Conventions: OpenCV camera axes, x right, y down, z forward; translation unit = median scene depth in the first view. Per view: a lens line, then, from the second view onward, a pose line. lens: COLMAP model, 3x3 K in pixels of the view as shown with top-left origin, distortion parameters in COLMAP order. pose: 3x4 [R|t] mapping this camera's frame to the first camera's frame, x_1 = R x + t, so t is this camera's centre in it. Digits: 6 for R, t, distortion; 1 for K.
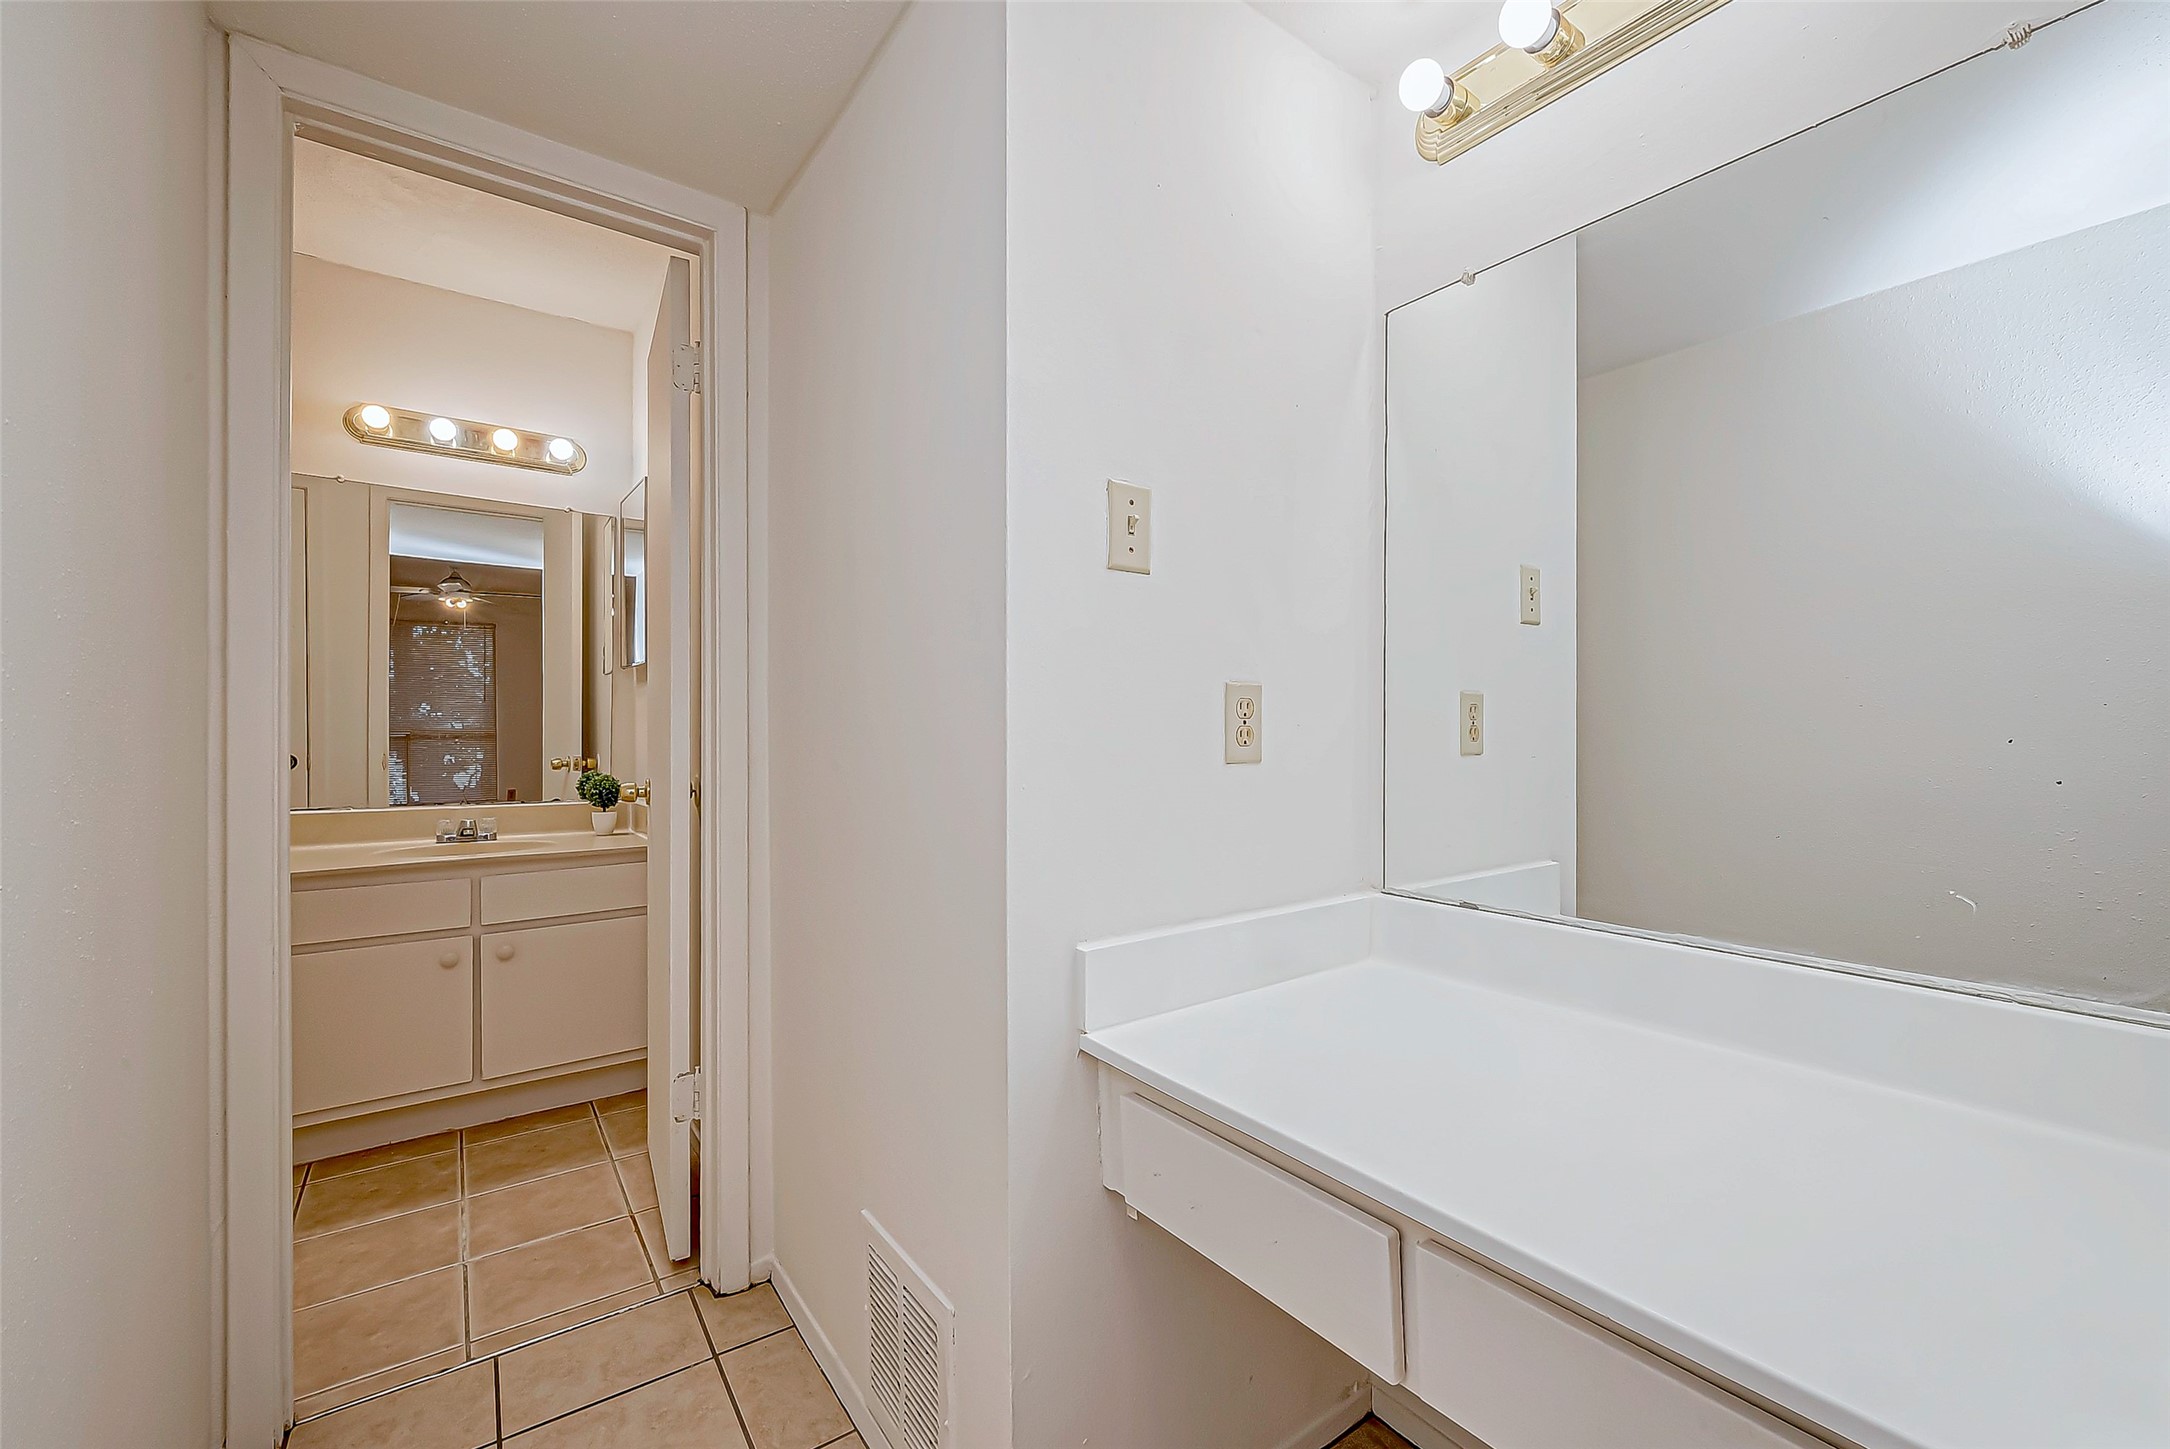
lens RADIAL K [[874.3, 0, 1083.3], [0, 874.3, 721.4], [0, 0, 1]] dist [-0.001321, 0.000559]
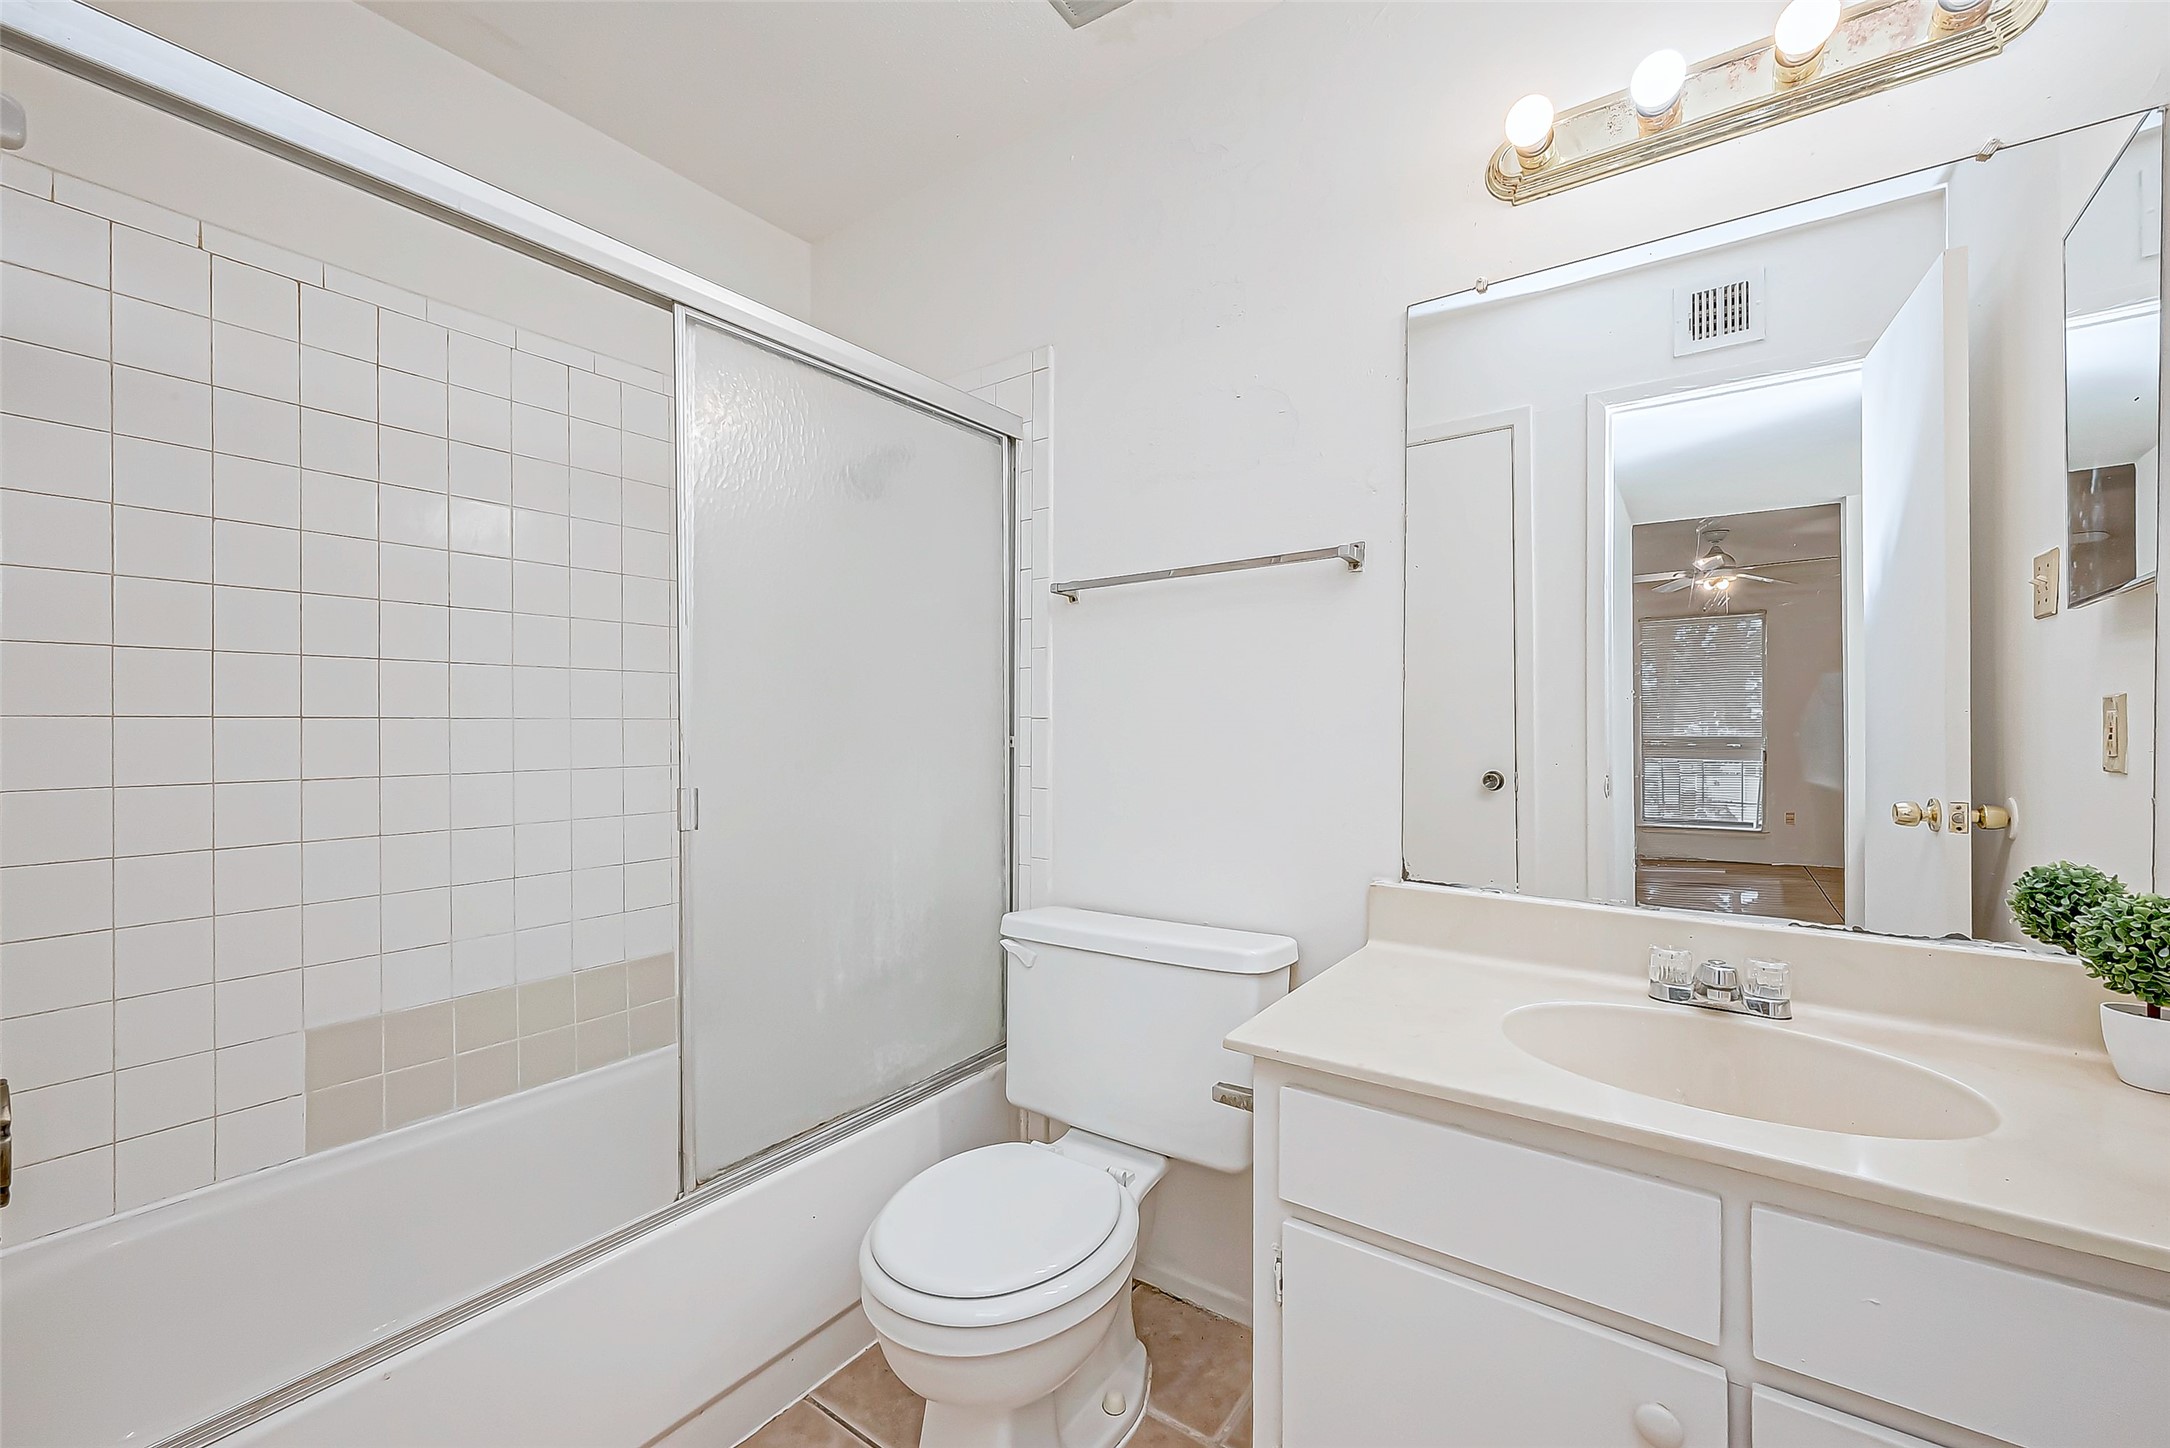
lens RADIAL K [[874.3, 0, 1085.3], [0, 874.3, 721.7], [0, 0, 1]] dist [-0.001321, 0.000559]
pose [[0.312554, -0.008394, -0.949863, -0.271802], [0.002560, 0.999965, -0.007995, -0.000556], [0.949896, 0.000067, 0.312565, 0.394787]]
